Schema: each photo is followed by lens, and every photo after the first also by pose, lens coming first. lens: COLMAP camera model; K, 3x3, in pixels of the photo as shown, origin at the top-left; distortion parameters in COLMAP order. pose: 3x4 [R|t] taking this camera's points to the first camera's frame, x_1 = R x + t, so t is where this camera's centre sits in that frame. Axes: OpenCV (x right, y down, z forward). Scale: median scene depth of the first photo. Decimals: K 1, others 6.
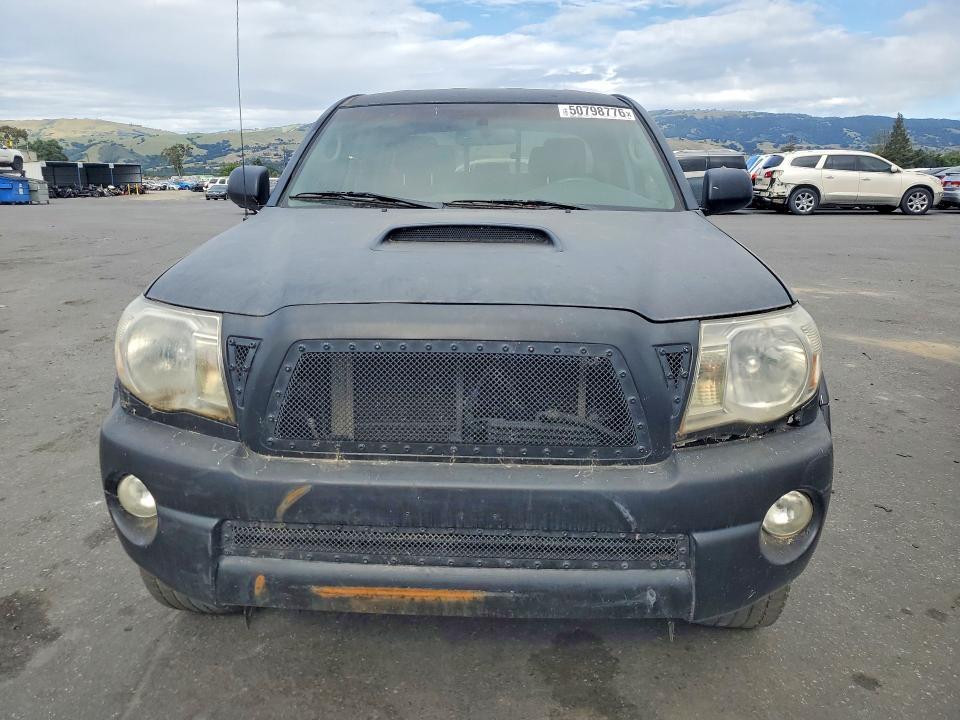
lens RADIAL K [[744.7, 0, 471.6], [0, 744.7, 346.7], [0, 0, 1]] dist [0.012785, 0.013066]
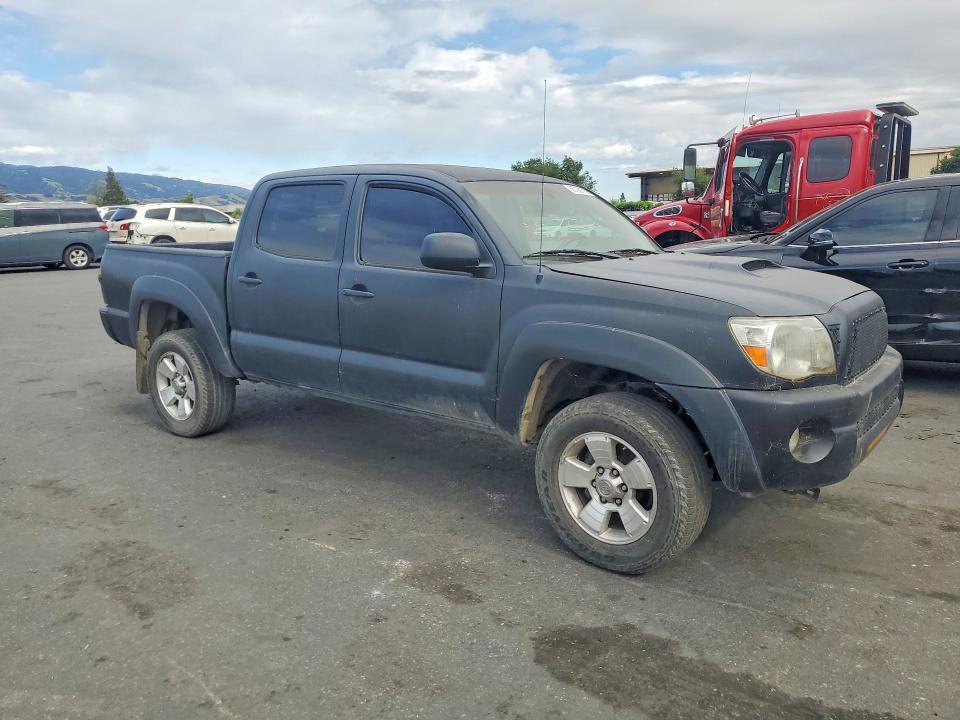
lens RADIAL K [[749.9, 0, 480.0], [0, 749.9, 360.0], [0, 0, 1]] dist [0.008347, 0.010910]
pose [[0.567892, -0.161282, 0.807148, -0.177963], [0.199514, 0.978344, 0.055116, -0.015744], [-0.798557, 0.129737, 0.587771, 0.048532]]
